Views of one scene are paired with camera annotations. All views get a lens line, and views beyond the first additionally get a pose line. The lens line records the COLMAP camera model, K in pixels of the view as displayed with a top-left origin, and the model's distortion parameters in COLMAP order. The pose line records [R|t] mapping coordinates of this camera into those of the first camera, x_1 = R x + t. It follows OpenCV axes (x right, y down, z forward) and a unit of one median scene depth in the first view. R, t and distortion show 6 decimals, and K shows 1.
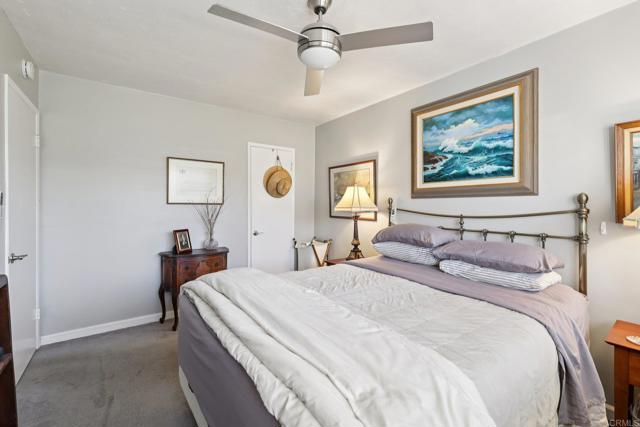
lens RADIAL K [[280.2, 0, 316.4], [0, 280.2, 202.4], [0, 0, 1]] dist [0.000642, -0.000903]
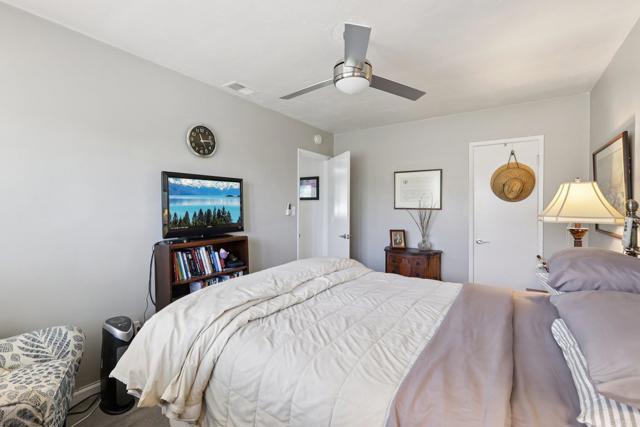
lens RADIAL K [[280.2, 0, 319.5], [0, 280.2, 208.5], [0, 0, 1]] dist [0.000642, -0.000903]
pose [[0.367386, -0.001789, -0.930067, 0.479199], [0.004447, 0.999990, -0.000167, 0.001652], [0.930058, -0.004074, 0.367391, 0.204703]]
